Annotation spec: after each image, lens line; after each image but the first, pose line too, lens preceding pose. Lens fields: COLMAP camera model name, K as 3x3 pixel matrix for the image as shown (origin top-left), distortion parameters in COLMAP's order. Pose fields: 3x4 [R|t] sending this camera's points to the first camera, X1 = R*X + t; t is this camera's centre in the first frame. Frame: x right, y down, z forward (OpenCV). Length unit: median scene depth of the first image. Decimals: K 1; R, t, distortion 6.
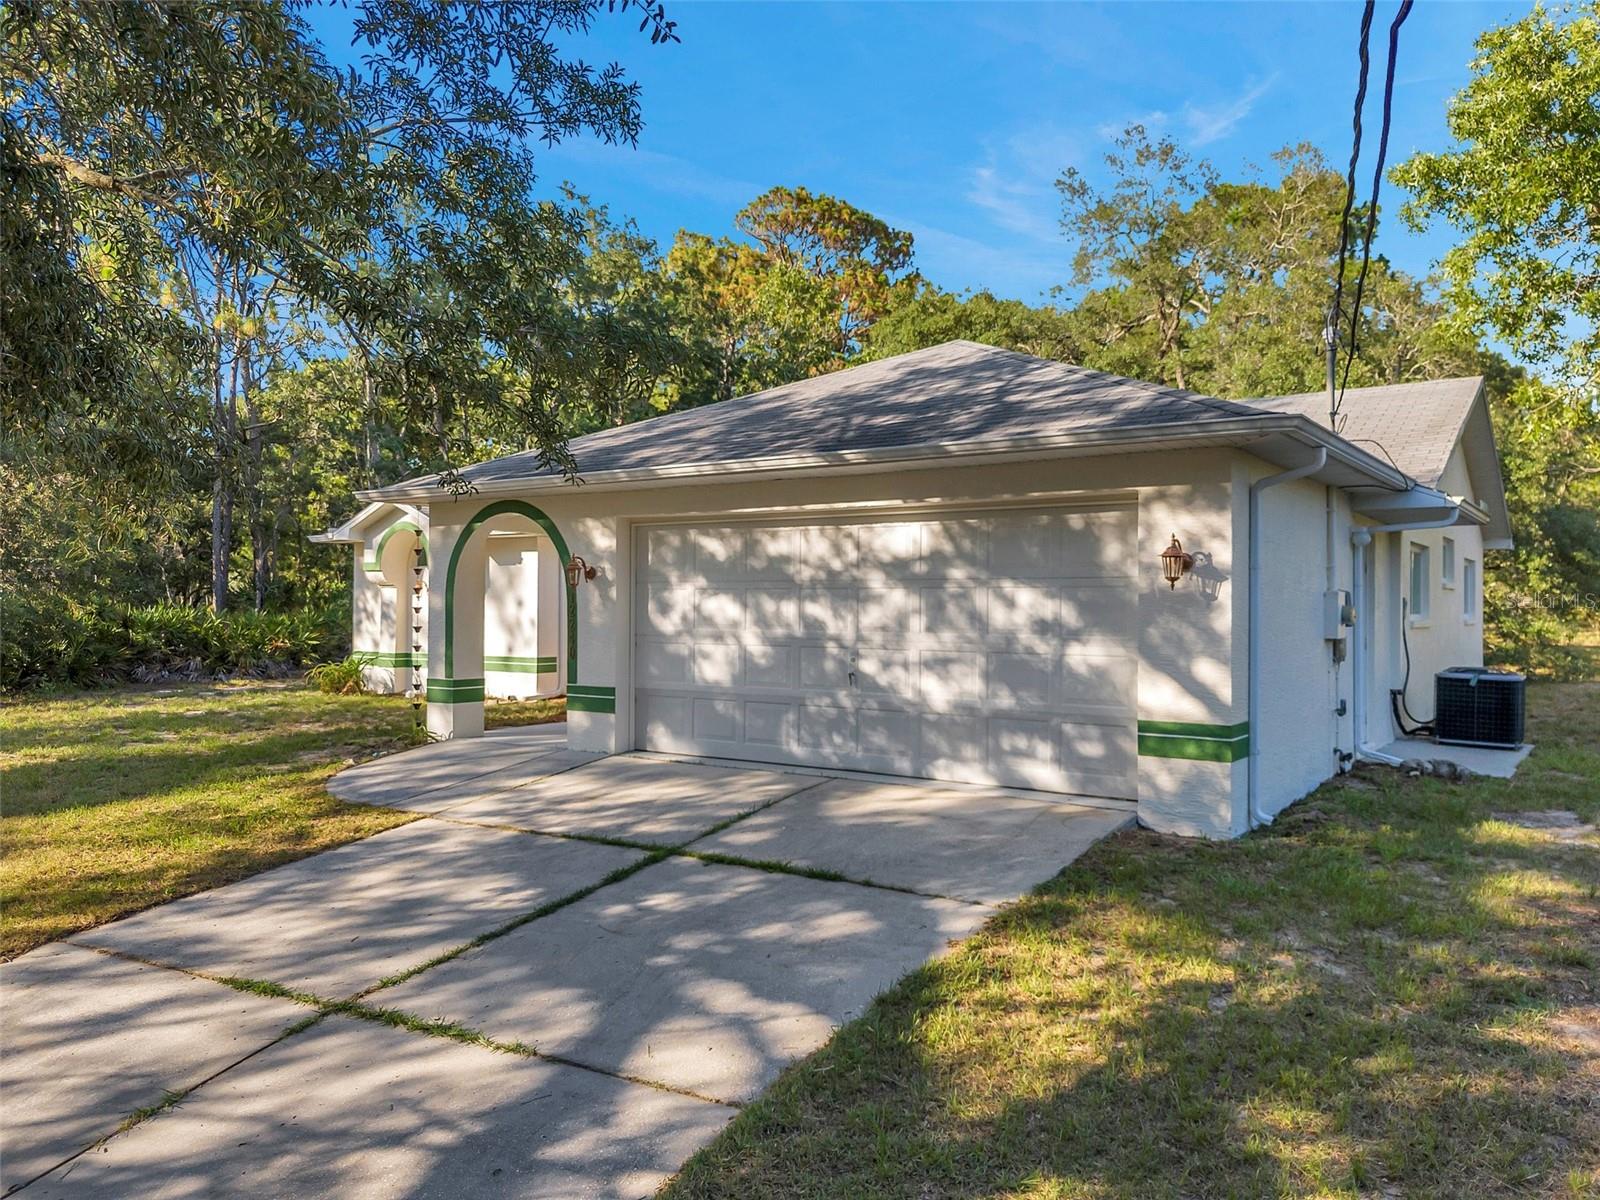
lens RADIAL K [[1184.8, 0, 799.5], [0, 1184.8, 509.0], [0, 0, 1]] dist [-0.001522, -0.005092]
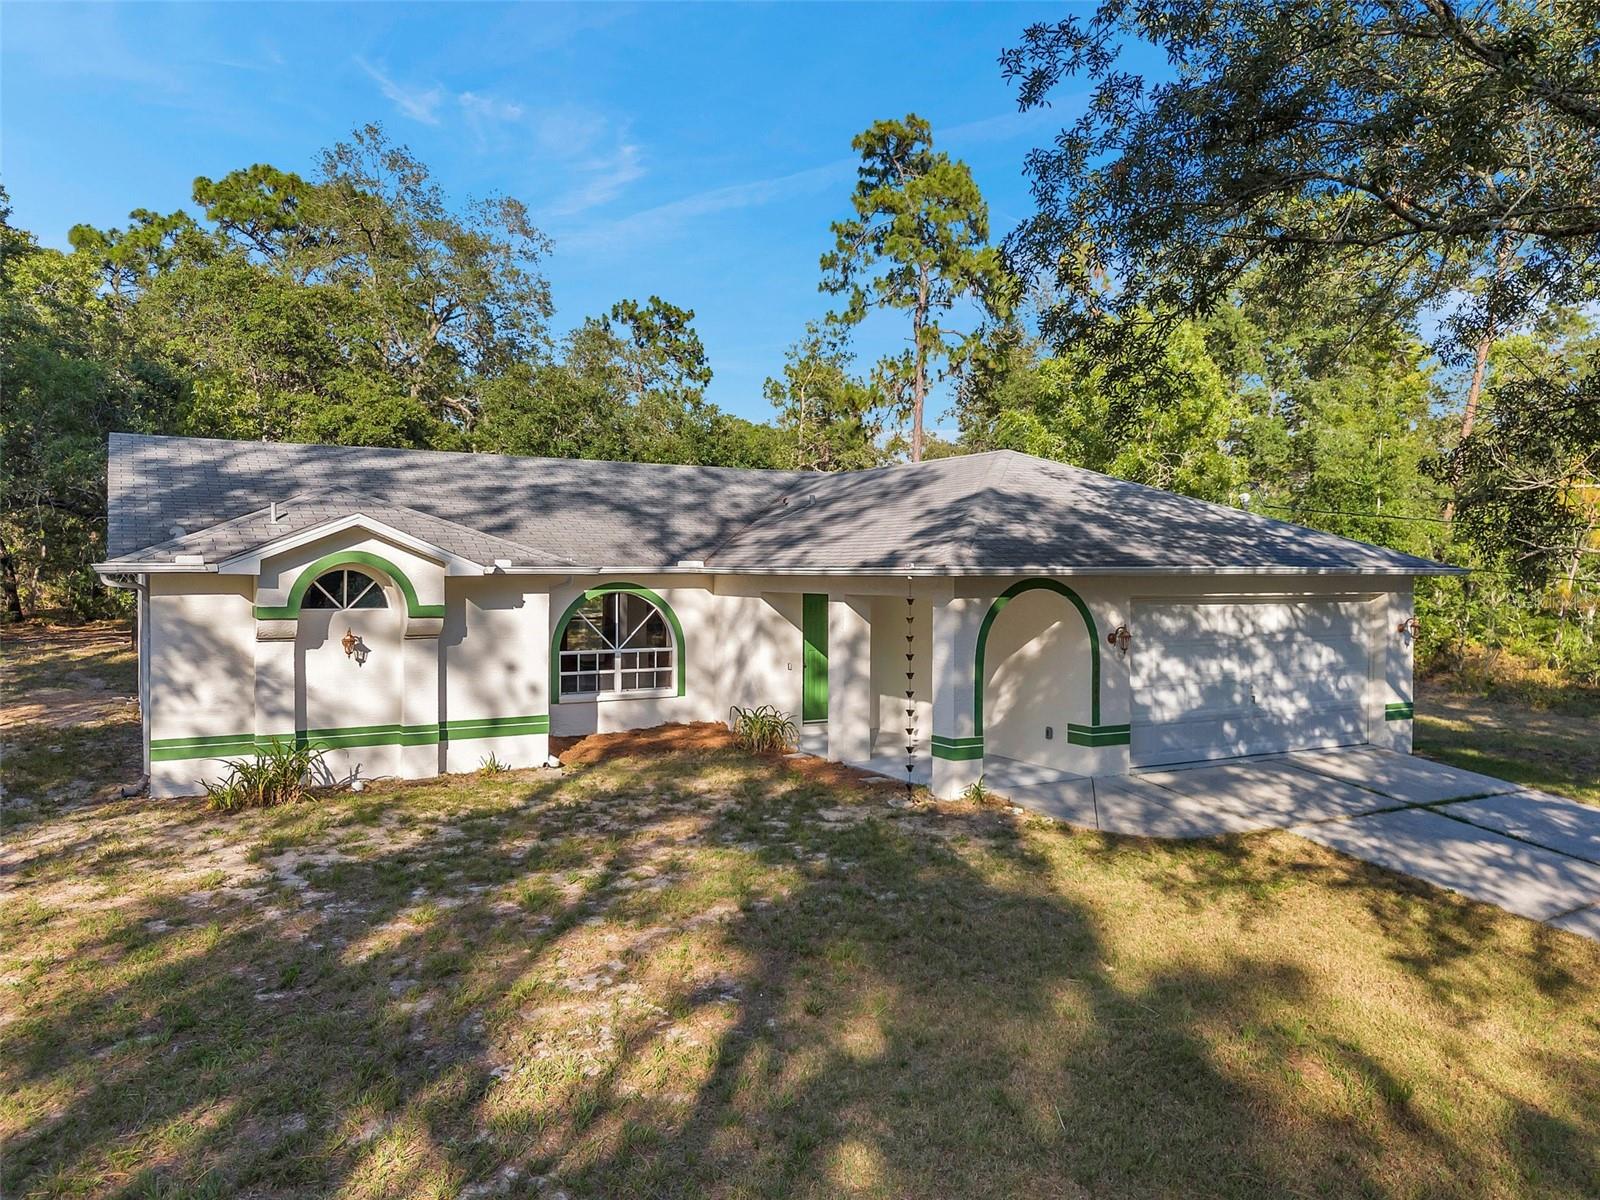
lens RADIAL K [[1224.5, 0, 800.0], [0, 1224.5, 600.0], [0, 0, 1]] dist [-0.010133, -0.005738]
pose [[0.436081, -0.032683, 0.899314, -1.731518], [-0.085148, 0.993358, 0.077390, -0.080092], [-0.895870, -0.110323, 0.430402, 0.839057]]
